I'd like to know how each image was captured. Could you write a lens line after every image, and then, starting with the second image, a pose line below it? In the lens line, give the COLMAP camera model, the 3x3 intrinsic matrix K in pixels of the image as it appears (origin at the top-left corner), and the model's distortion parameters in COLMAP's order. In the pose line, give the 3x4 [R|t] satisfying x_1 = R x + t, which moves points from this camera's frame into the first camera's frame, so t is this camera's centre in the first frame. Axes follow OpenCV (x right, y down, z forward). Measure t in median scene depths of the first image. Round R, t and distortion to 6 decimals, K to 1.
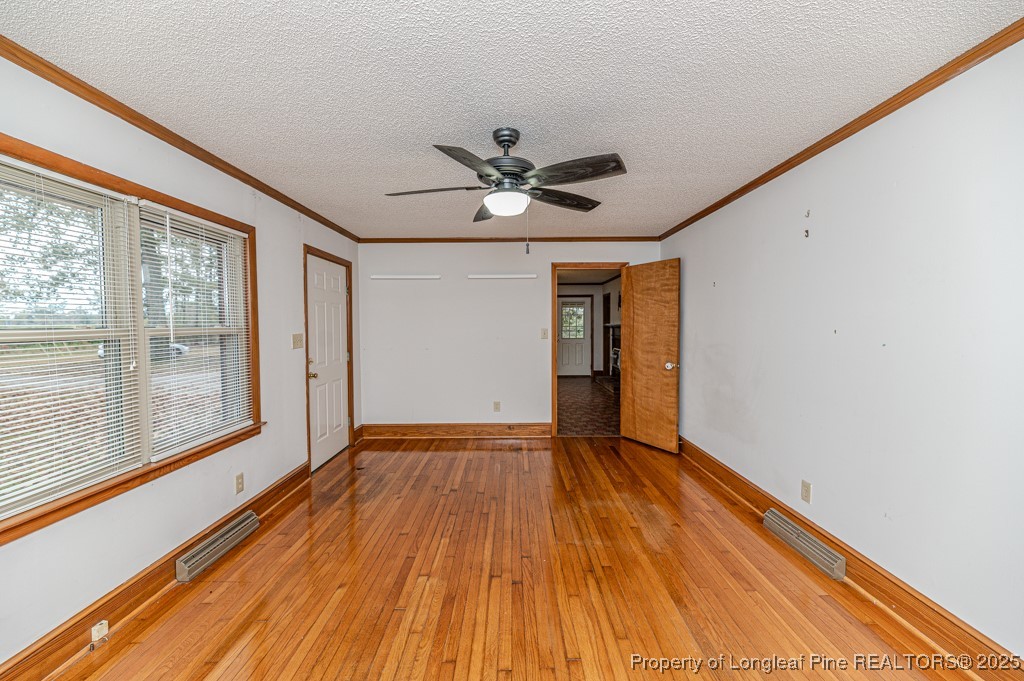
lens RADIAL K [[405.8, 0, 512.0], [0, 405.8, 340.5], [0, 0, 1]] dist [0.000683, -0.000094]
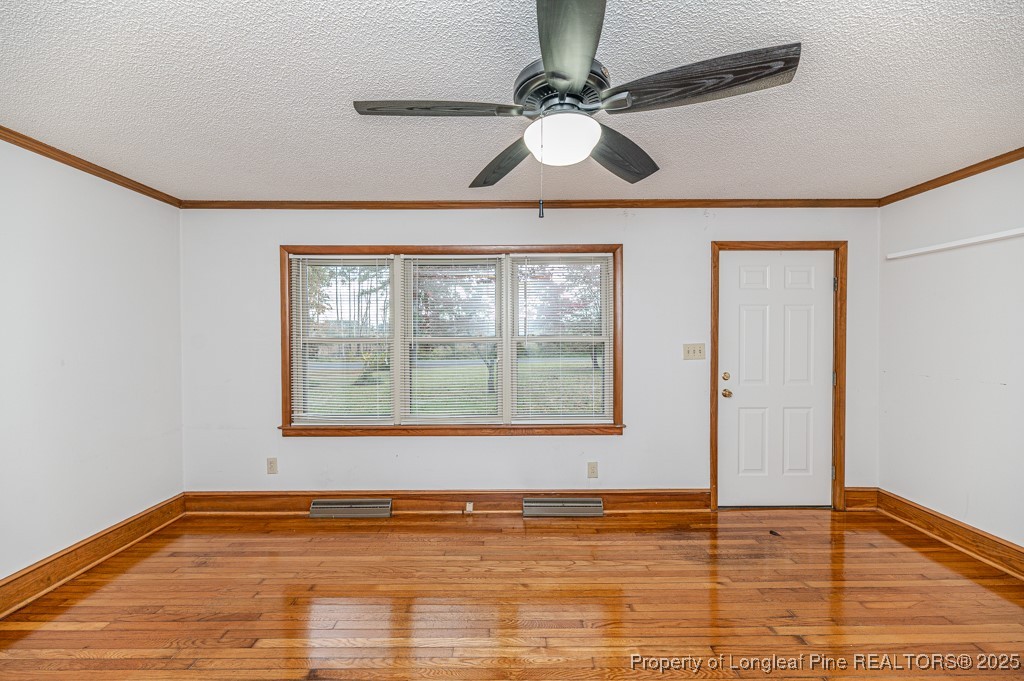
lens RADIAL K [[411.4, 0, 511.5], [0, 411.4, 337.8], [0, 0, 1]] dist [0.001050, -0.000403]
pose [[0.004753, 0.017644, -0.999833, 0.576841], [-0.033941, 0.999271, 0.017472, -0.045789], [0.999413, 0.033852, 0.005348, 0.862144]]
